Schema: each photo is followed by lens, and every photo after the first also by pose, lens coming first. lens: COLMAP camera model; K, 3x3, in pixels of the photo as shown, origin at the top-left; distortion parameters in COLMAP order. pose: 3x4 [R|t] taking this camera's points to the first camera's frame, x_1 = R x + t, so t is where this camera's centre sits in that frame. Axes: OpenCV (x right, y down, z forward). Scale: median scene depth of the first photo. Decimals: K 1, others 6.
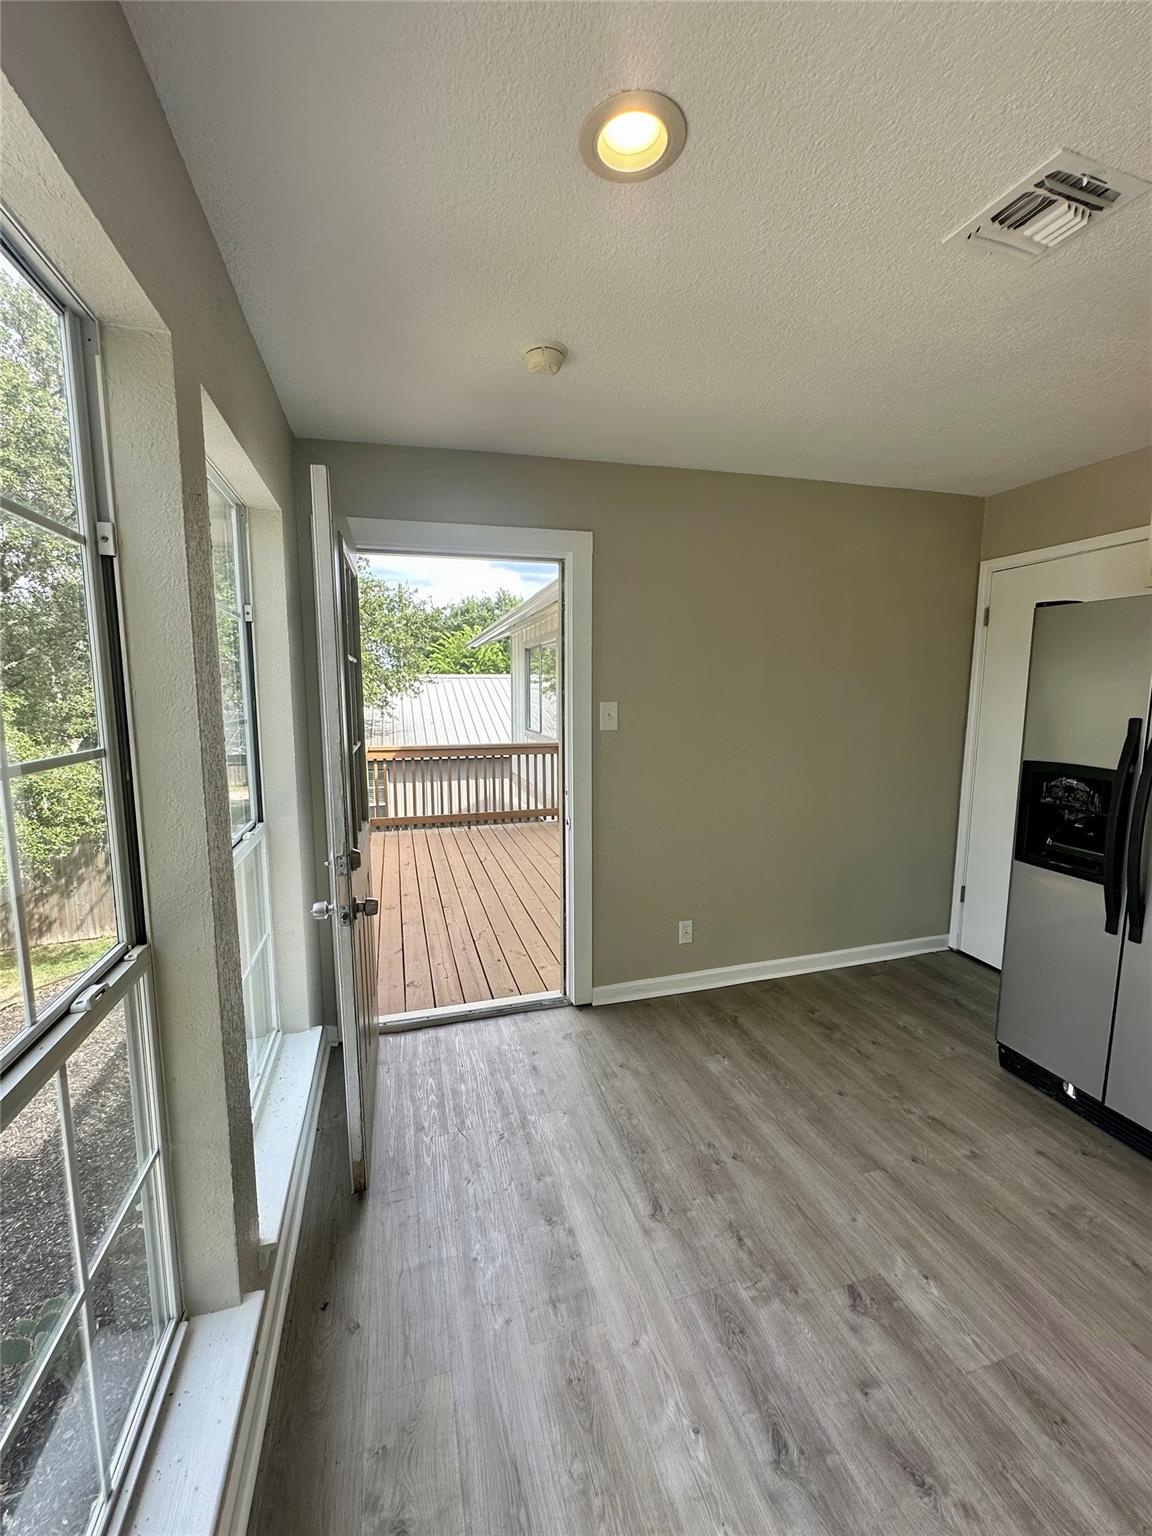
lens RADIAL K [[614.3, 0, 574.0], [0, 614.3, 767.4], [0, 0, 1]] dist [-0.005711, -0.000142]
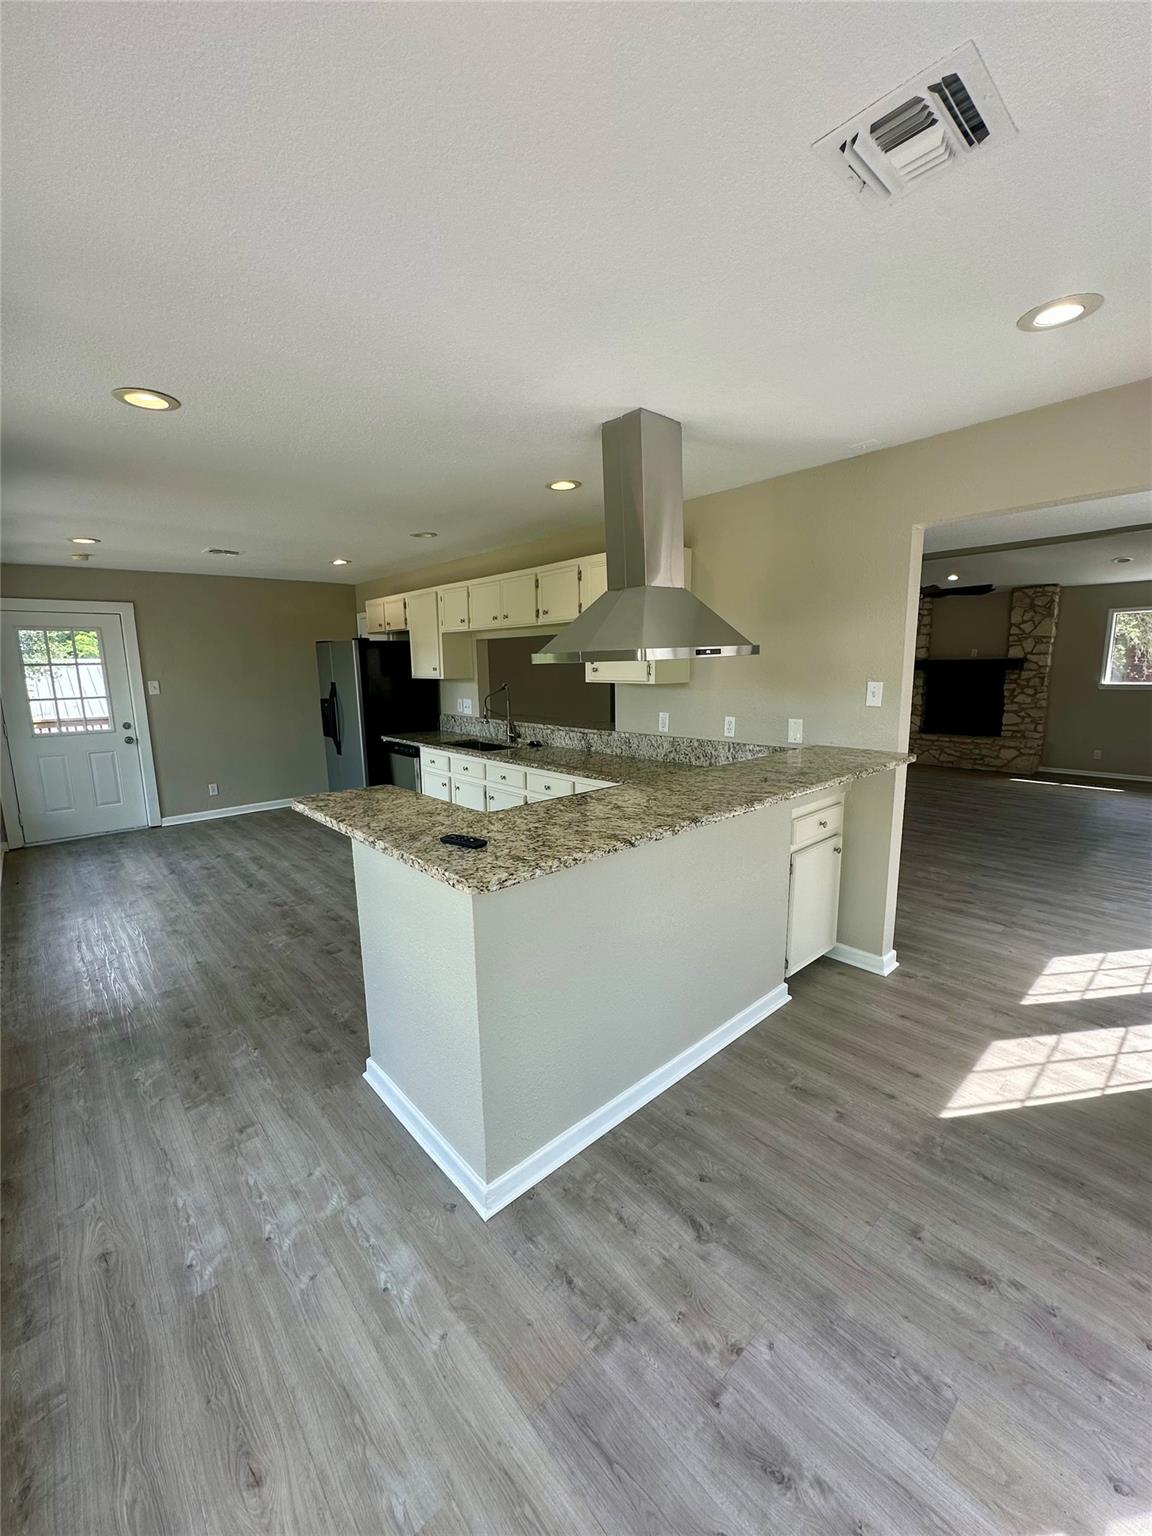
lens RADIAL K [[614.3, 0, 577.0], [0, 614.3, 762.4], [0, 0, 1]] dist [-0.005711, -0.000142]
pose [[0.901224, -0.074080, 0.426974, 0.840661], [0.064601, 0.997237, 0.036666, 0.359663], [-0.428511, -0.005461, 0.903520, -2.909827]]
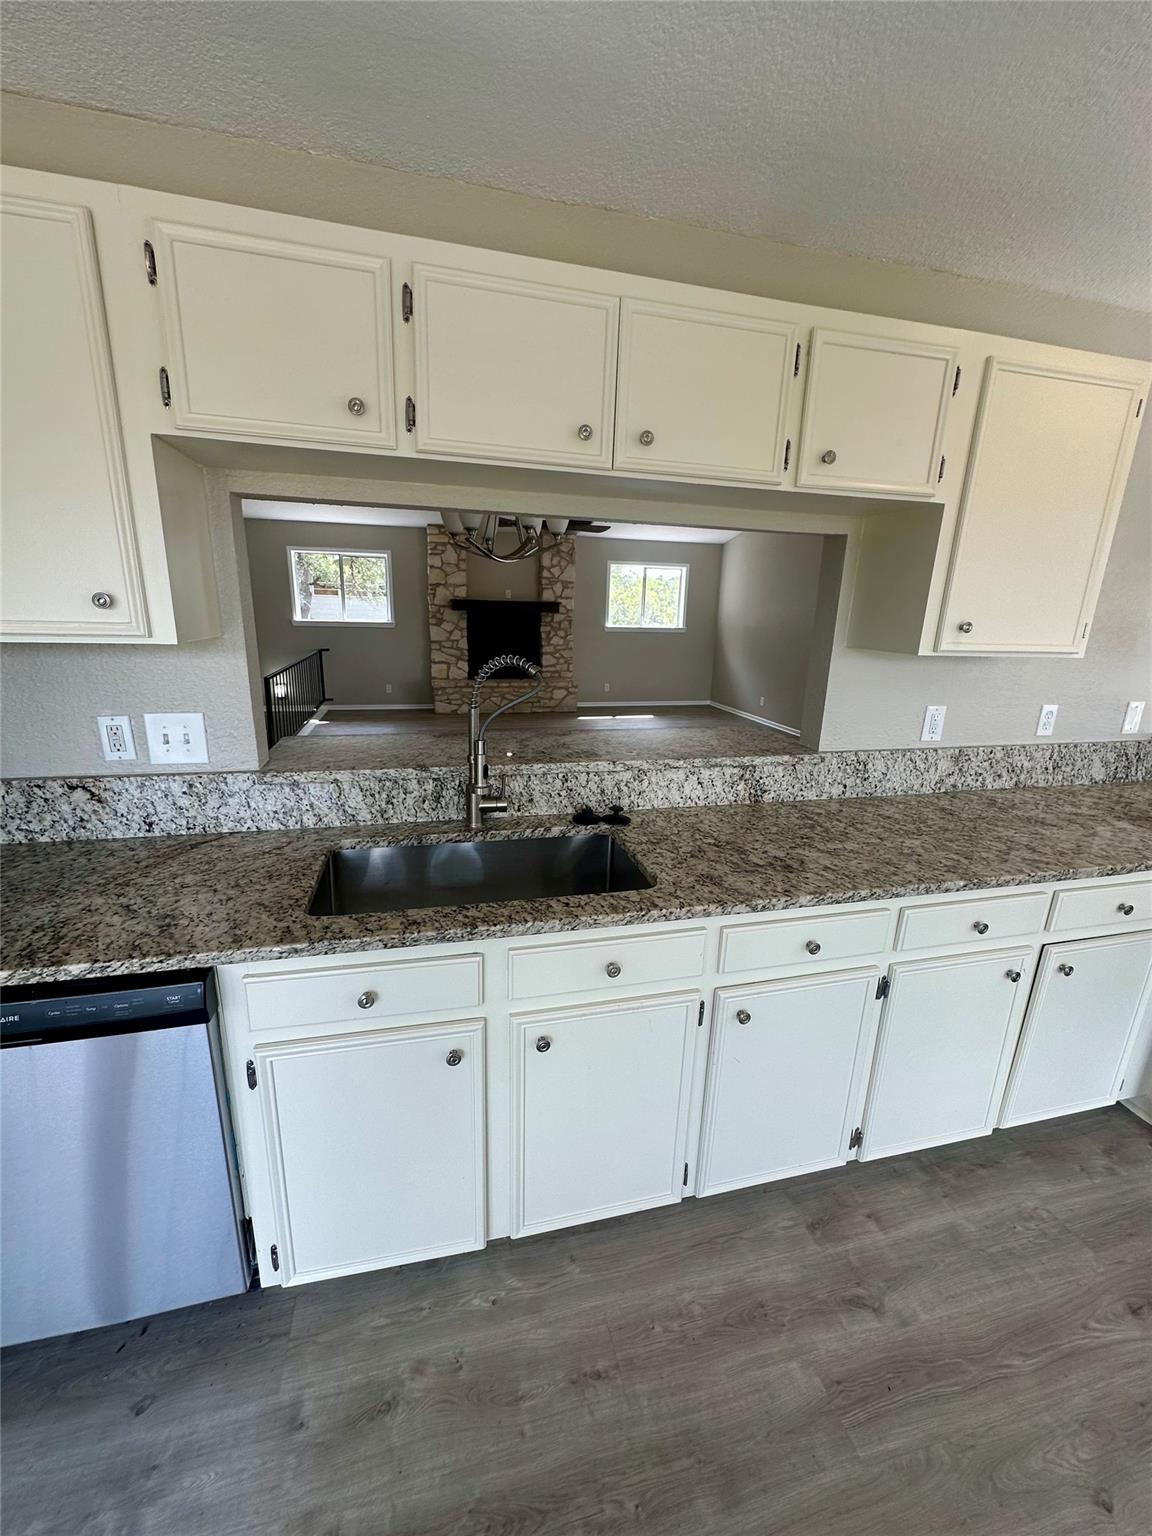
lens RADIAL K [[614.3, 0, 572.8], [0, 614.3, 769.3], [0, 0, 1]] dist [-0.005711, -0.000142]
pose [[0.036679, -0.254361, 0.966414, 0.863172], [0.101329, 0.963027, 0.249623, -0.028102], [-0.994177, 0.088770, 0.061097, 0.033590]]
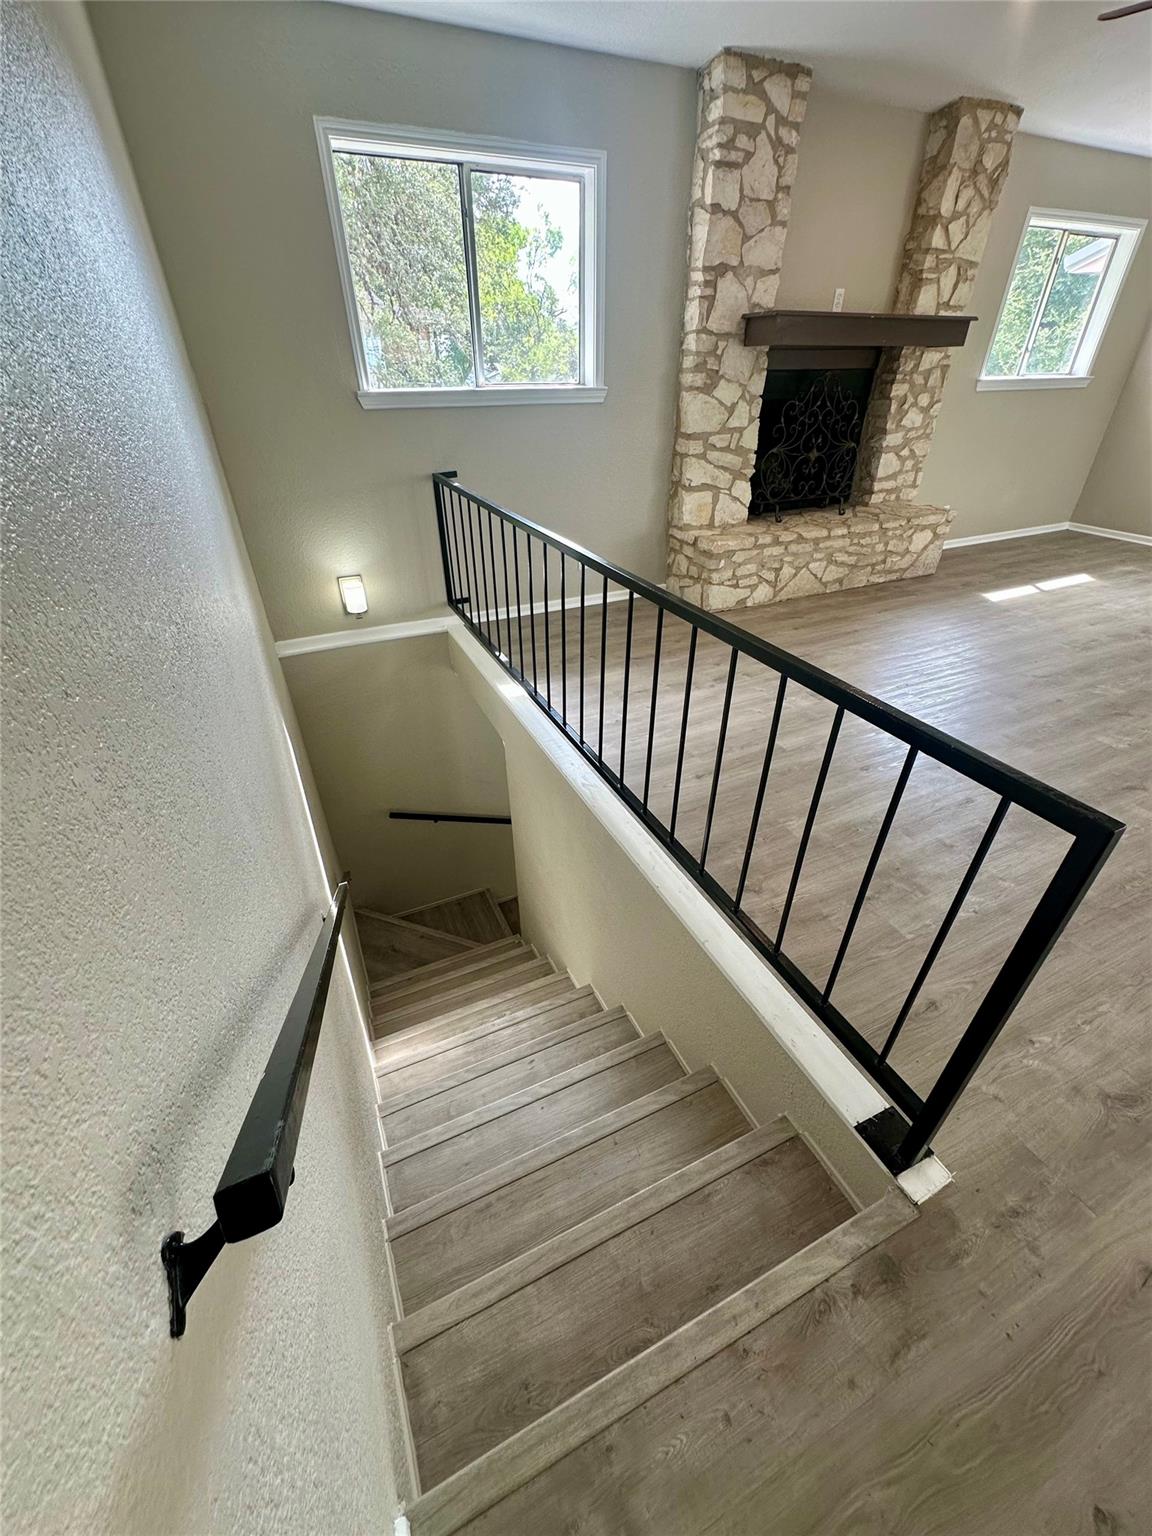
lens RADIAL K [[614.3, 0, 573.4], [0, 614.3, 776.8], [0, 0, 1]] dist [-0.005711, -0.000142]
pose [[-0.150174, -0.554379, 0.818603, 4.036407], [0.131506, 0.809435, 0.572295, -0.235114], [-0.979874, 0.193595, -0.048652, 2.435153]]
